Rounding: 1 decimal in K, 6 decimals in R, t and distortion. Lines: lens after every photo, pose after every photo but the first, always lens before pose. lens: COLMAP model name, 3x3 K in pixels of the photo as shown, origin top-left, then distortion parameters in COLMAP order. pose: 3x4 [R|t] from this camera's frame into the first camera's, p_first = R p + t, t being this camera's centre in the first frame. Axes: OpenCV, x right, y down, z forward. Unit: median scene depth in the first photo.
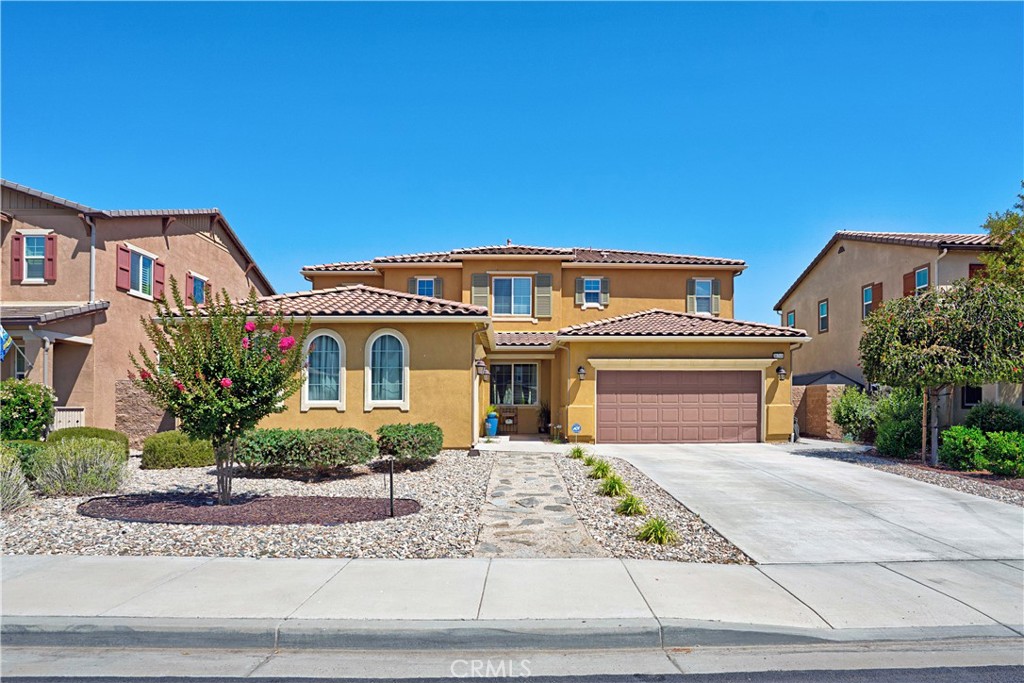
lens RADIAL K [[607.3, 0, 537.7], [0, 607.3, 413.7], [0, 0, 1]] dist [-0.022589, -0.008416]
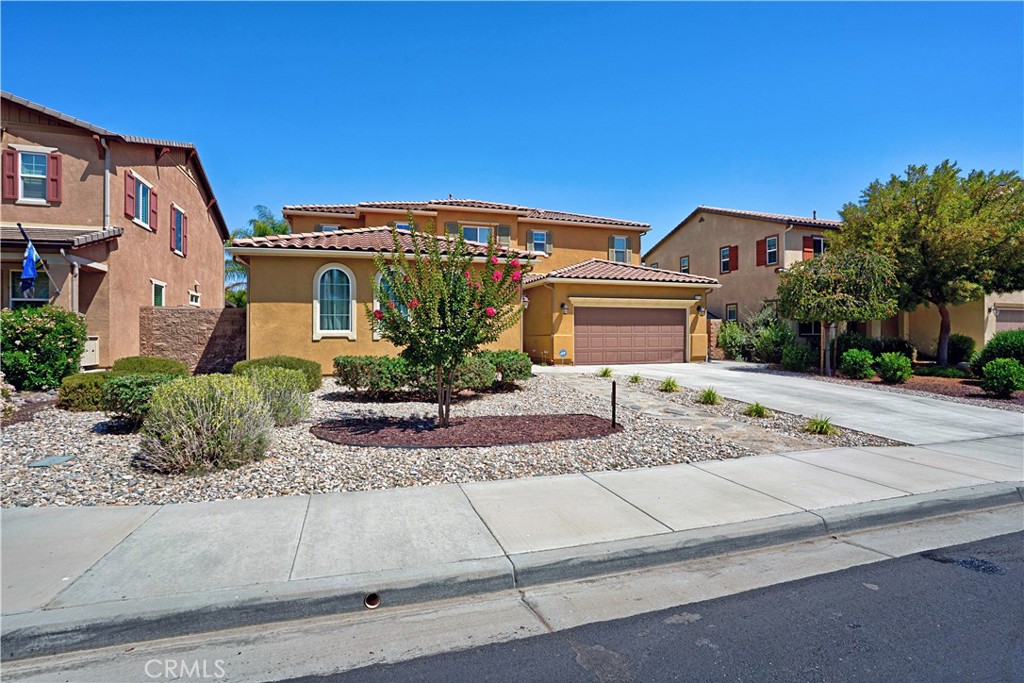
lens RADIAL K [[500.0, 0, 513.8], [0, 500.0, 339.2], [0, 0, 1]] dist [-0.025089, 0.005624]
pose [[0.963563, -0.001819, 0.267474, -0.290488], [0.003046, 0.999987, -0.004173, -0.000815], [-0.267463, 0.004835, 0.963556, 0.048716]]
